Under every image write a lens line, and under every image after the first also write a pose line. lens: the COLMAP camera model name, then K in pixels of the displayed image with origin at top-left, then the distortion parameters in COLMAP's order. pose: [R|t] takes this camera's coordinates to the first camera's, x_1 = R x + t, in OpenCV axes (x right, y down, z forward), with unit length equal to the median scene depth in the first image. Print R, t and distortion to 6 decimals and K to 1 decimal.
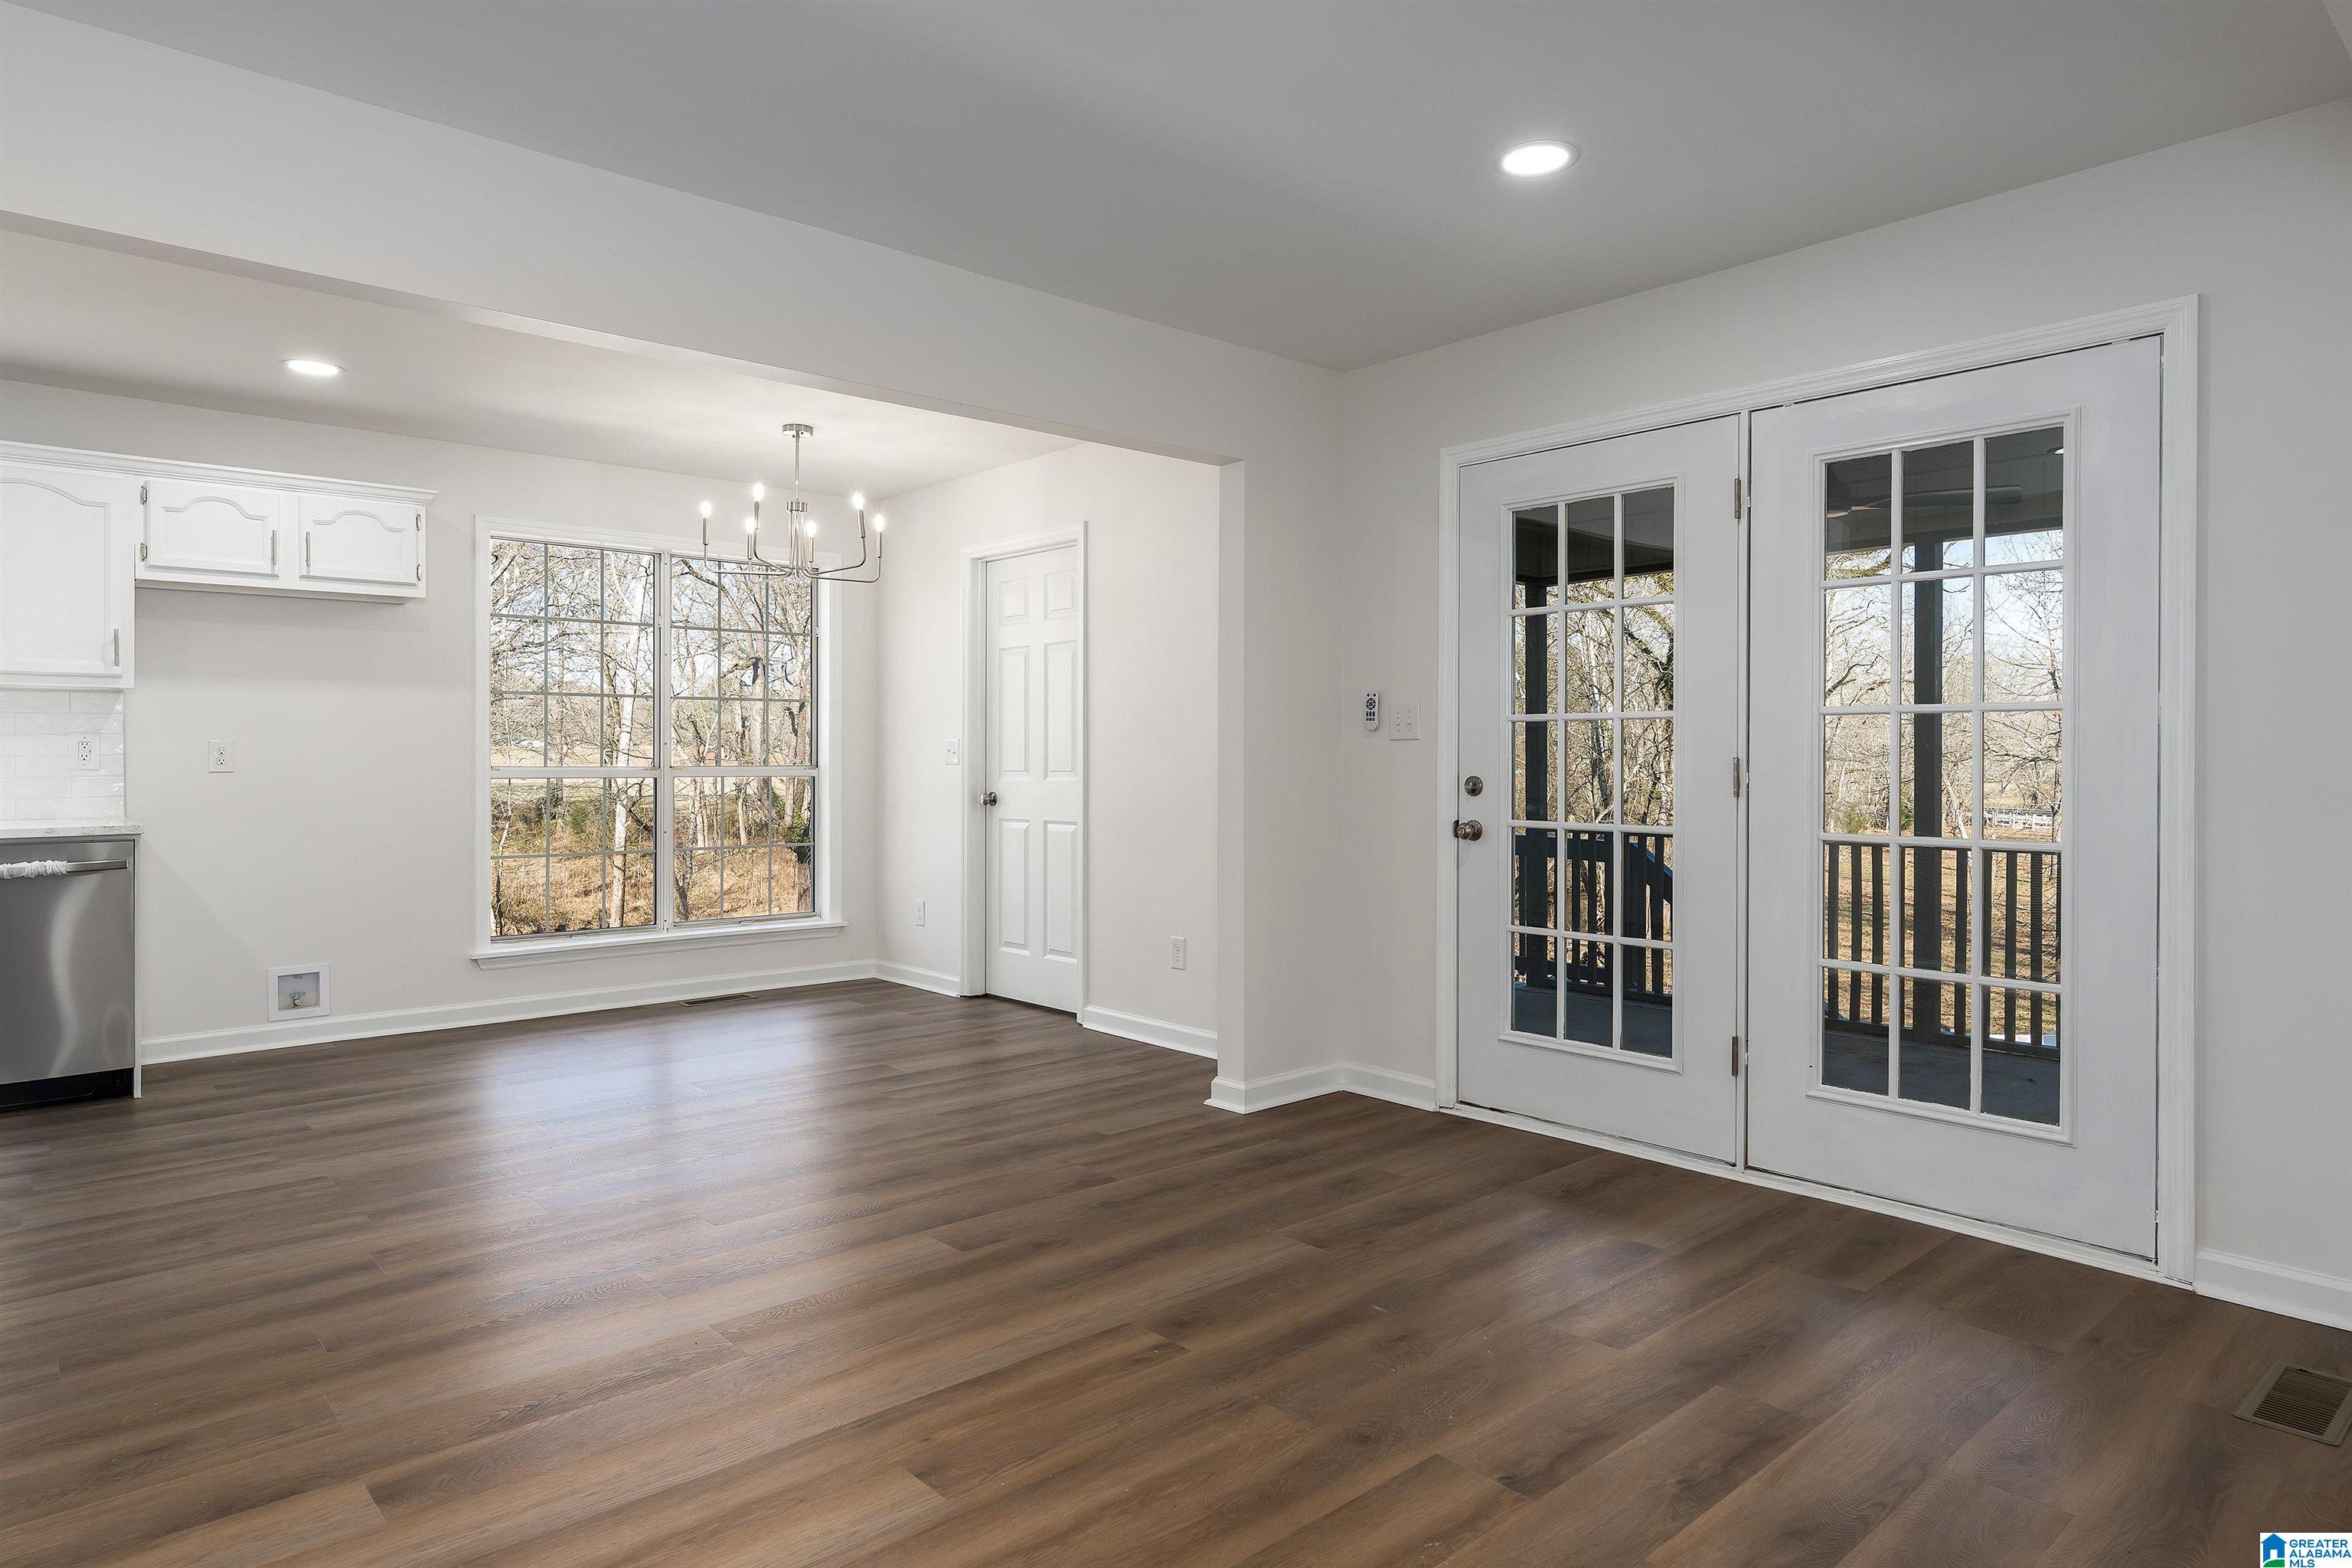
lens RADIAL K [[1381.2, 0, 1174.1], [0, 1381.2, 772.8], [0, 0, 1]] dist [0.005255, -0.001400]
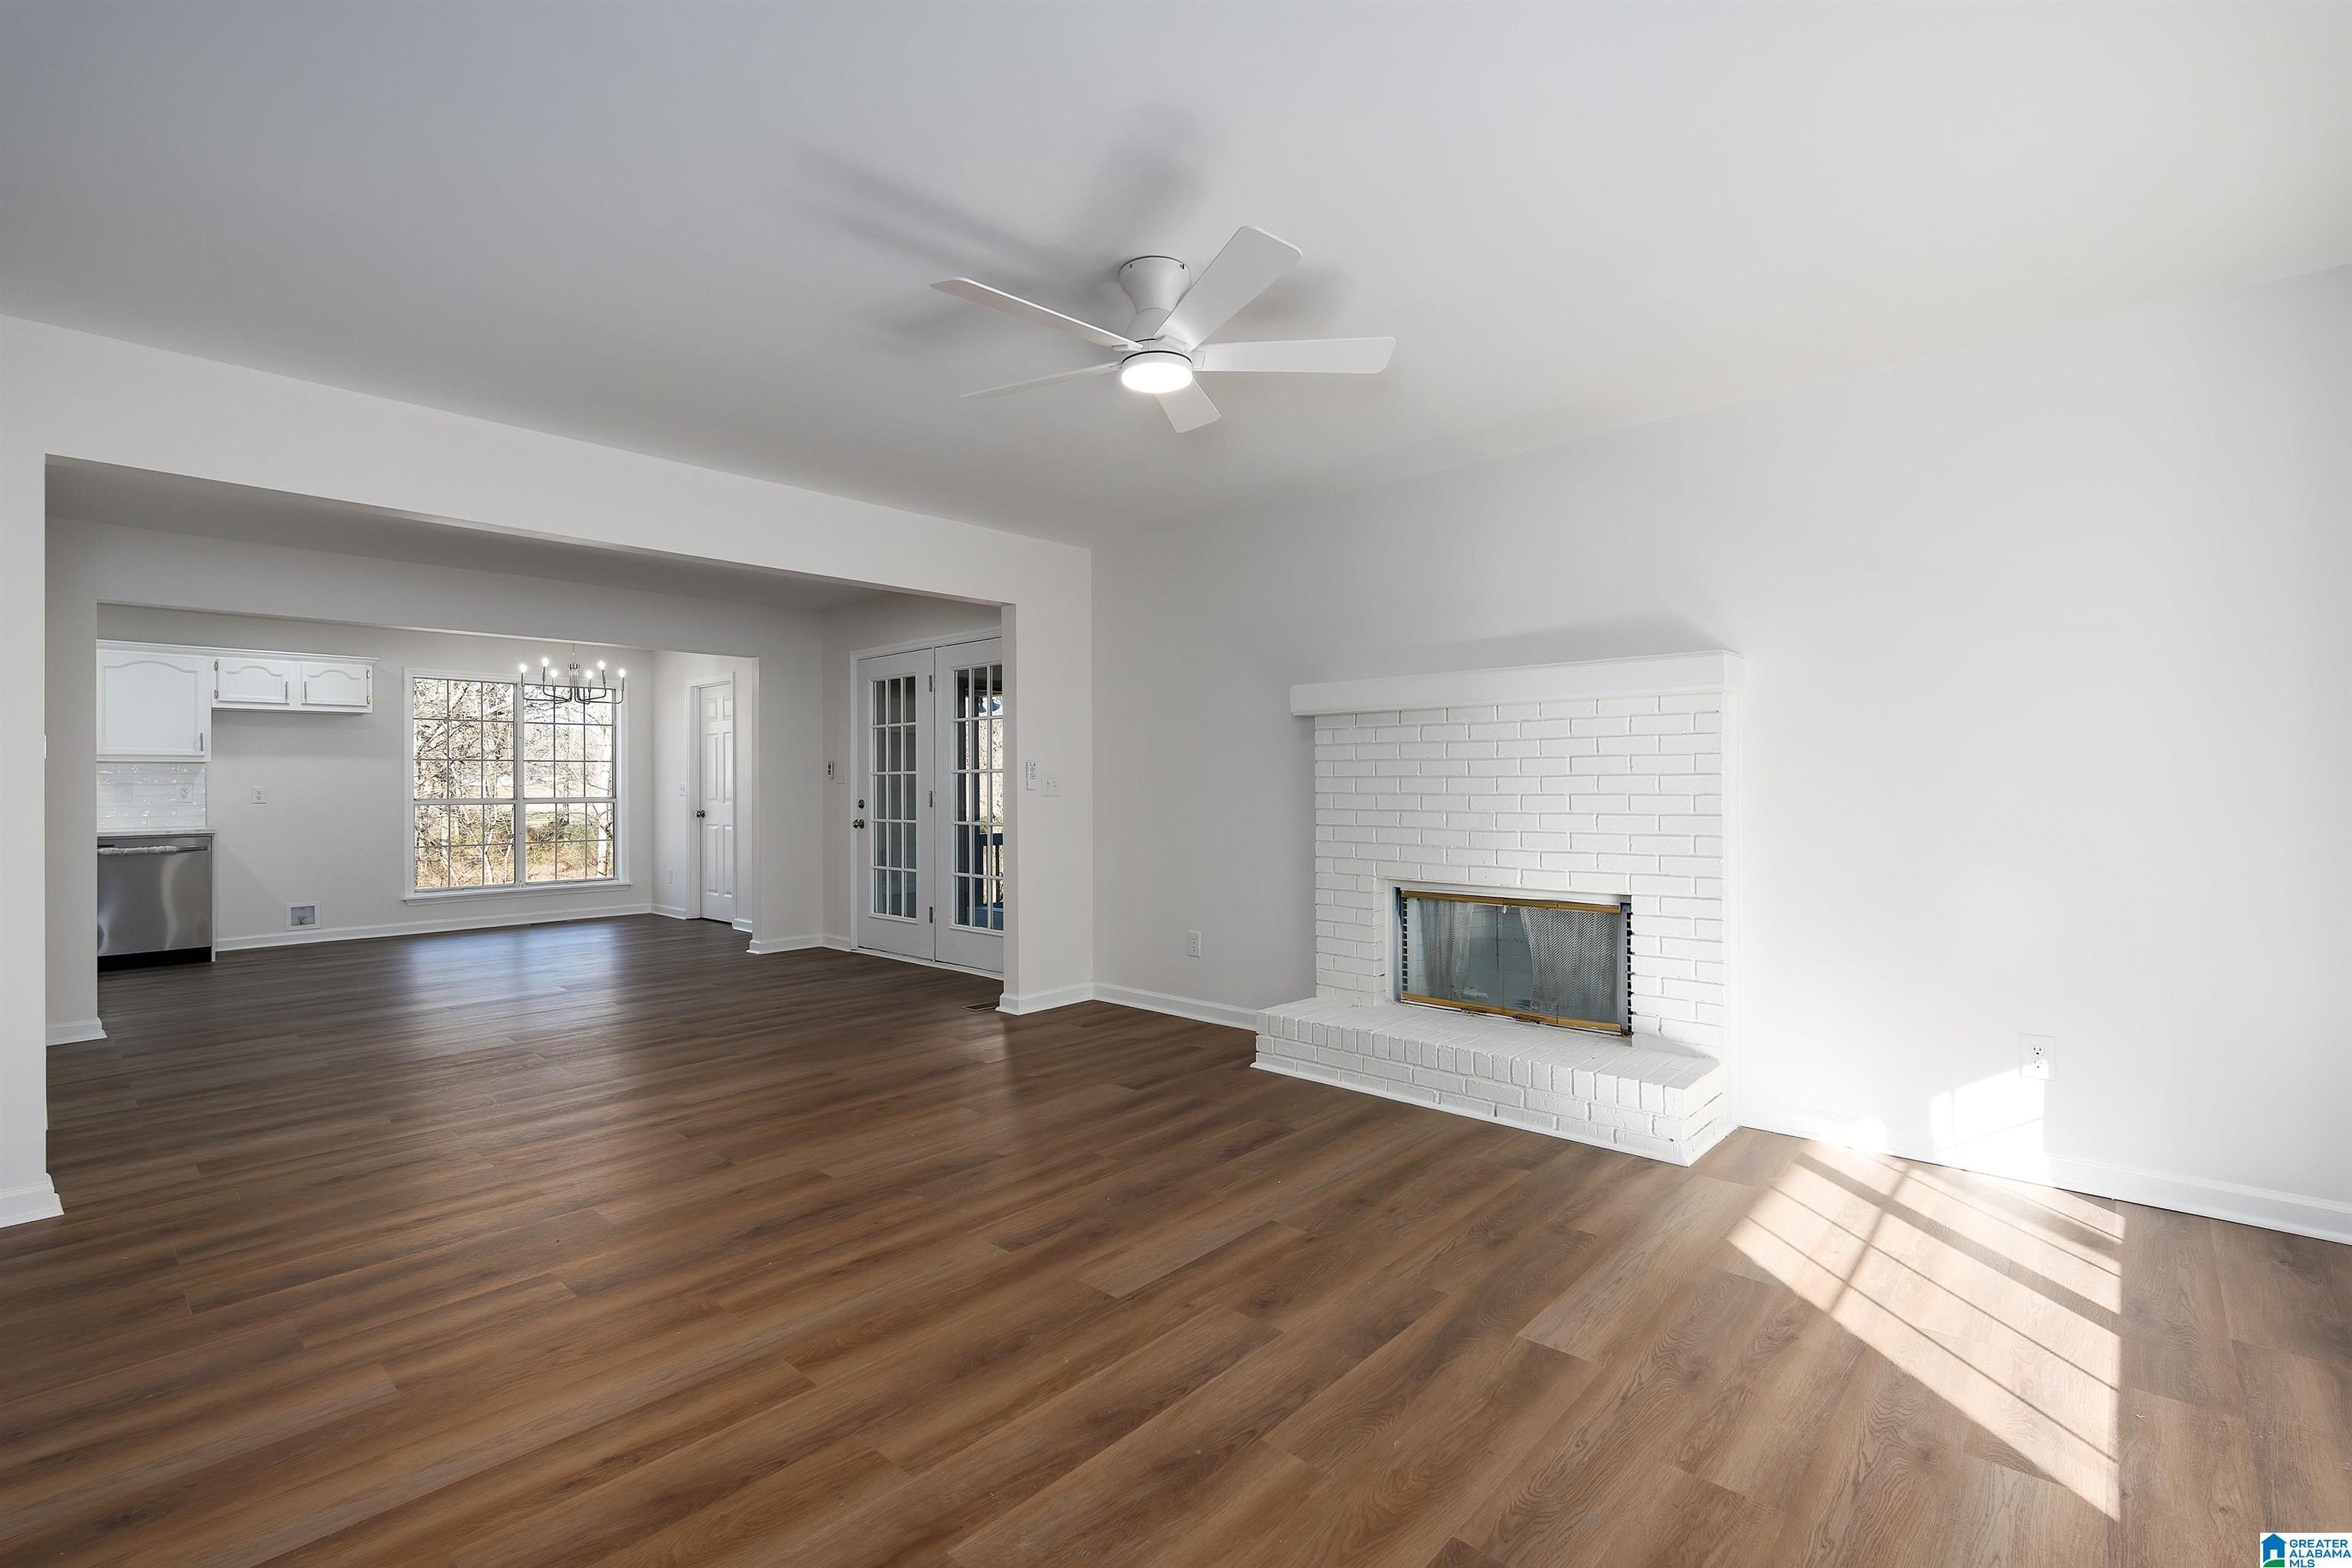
lens RADIAL K [[1052.7, 0, 1178.0], [0, 1052.7, 789.5], [0, 0, 1]] dist [-0.000784, 0.000041]
pose [[0.995280, -0.008375, 0.096684, 0.493587], [0.009145, 0.999930, -0.007524, 0.003375], [-0.096614, 0.008372, 0.995287, -0.649149]]
